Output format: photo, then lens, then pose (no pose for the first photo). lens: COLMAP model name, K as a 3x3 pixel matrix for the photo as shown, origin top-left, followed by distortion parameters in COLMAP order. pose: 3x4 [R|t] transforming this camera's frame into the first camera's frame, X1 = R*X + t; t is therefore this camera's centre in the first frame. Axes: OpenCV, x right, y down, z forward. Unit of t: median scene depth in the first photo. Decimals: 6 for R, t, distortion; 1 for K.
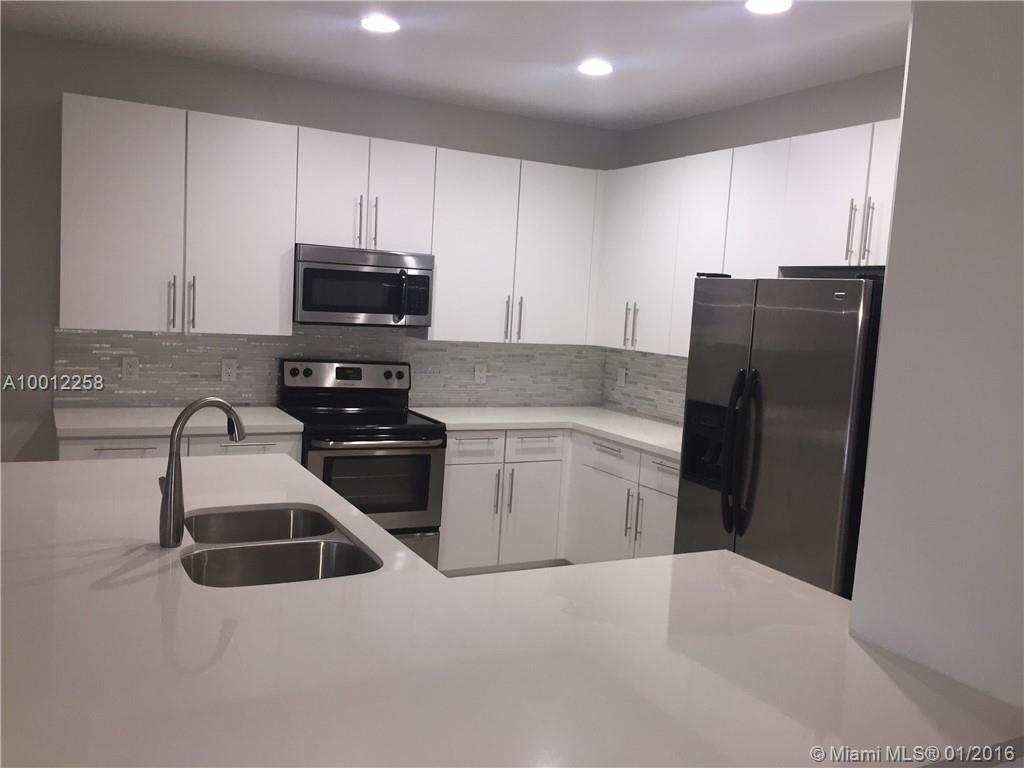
lens RADIAL K [[867.5, 0, 512.0], [0, 867.5, 384.0], [0, 0, 1]] dist [-0.001678, 0.002783]
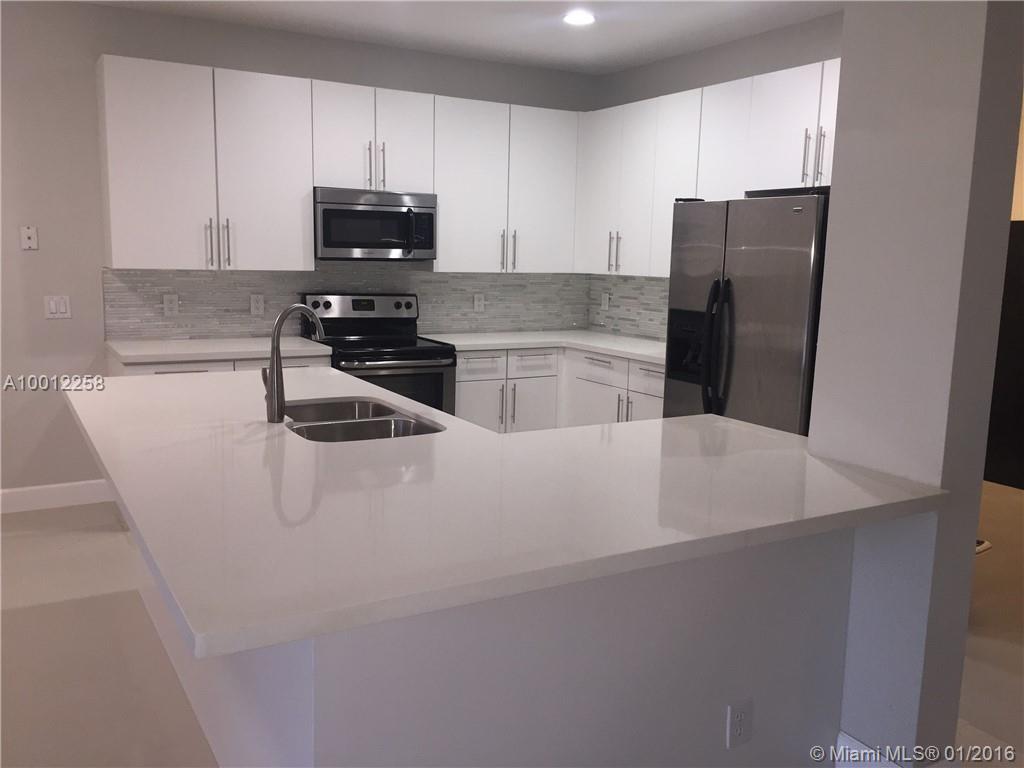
lens RADIAL K [[873.0, 0, 512.0], [0, 873.0, 384.0], [0, 0, 1]] dist [0.013959, -0.003467]
pose [[0.998376, -0.042447, 0.037996, -0.047327], [0.040322, 0.997670, 0.055042, 0.036754], [-0.040244, -0.053421, 0.997761, -0.134313]]
